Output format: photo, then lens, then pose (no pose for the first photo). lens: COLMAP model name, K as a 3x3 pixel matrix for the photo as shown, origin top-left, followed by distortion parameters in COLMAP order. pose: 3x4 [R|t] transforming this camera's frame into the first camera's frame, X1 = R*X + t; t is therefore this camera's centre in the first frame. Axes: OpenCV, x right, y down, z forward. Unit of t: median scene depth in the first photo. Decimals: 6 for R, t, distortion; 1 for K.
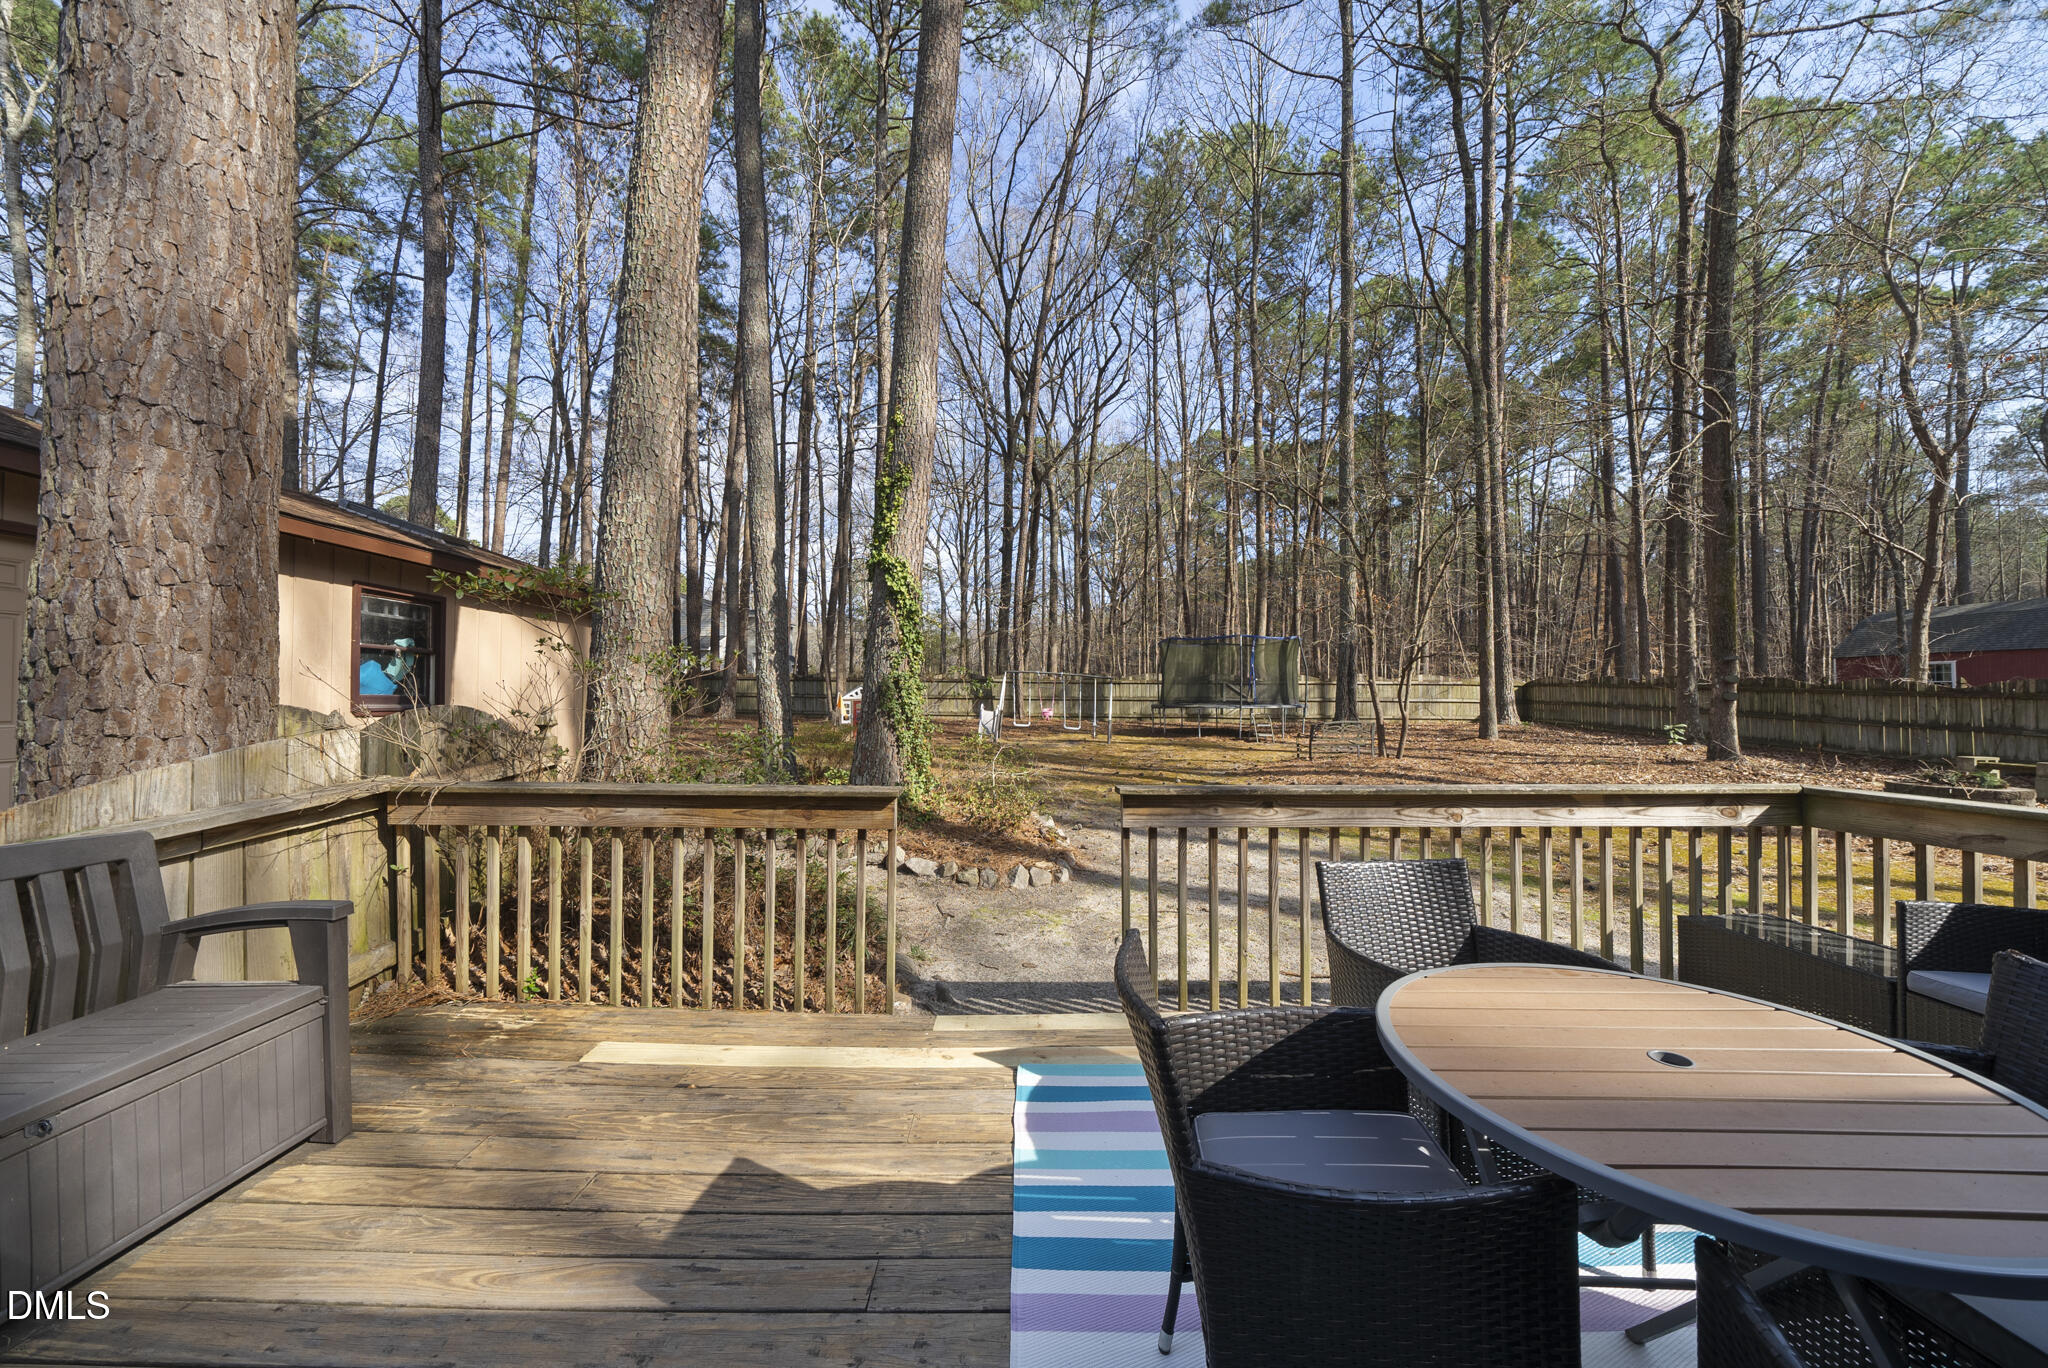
lens RADIAL K [[708.4, 0, 1013.5], [0, 708.4, 689.3], [0, 0, 1]] dist [-0.008029, 0.000394]
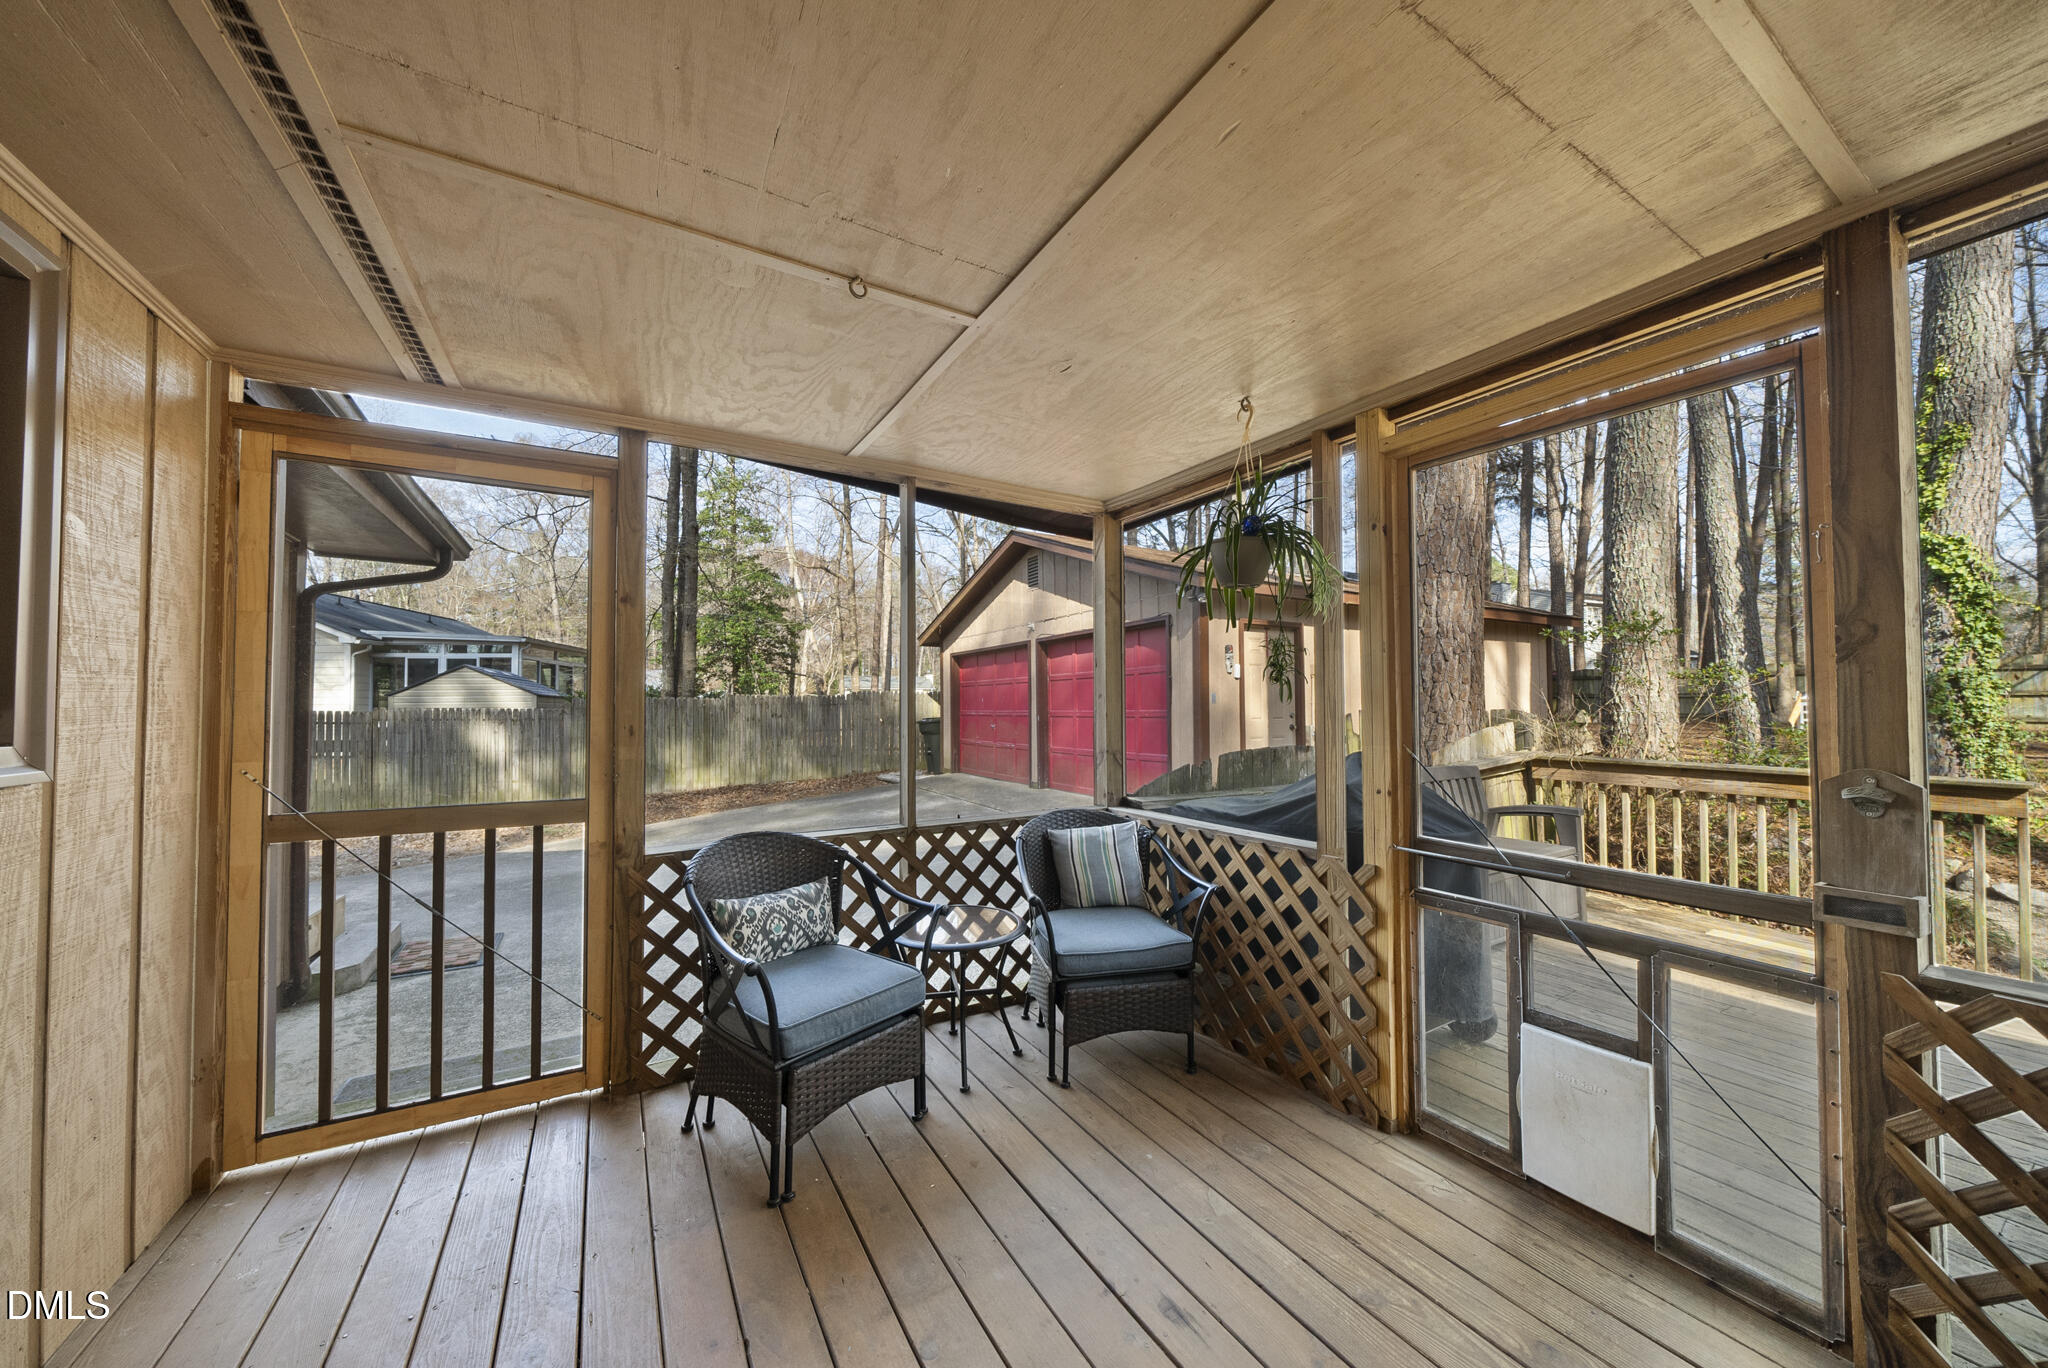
lens RADIAL K [[708.4, 0, 1021.2], [0, 708.4, 687.3], [0, 0, 1]] dist [-0.008029, 0.000394]
pose [[0.502707, -0.027827, -0.864009, -0.000992], [0.022022, 0.999570, -0.019381, -0.003333], [0.864176, -0.009284, 0.503103, -0.127019]]
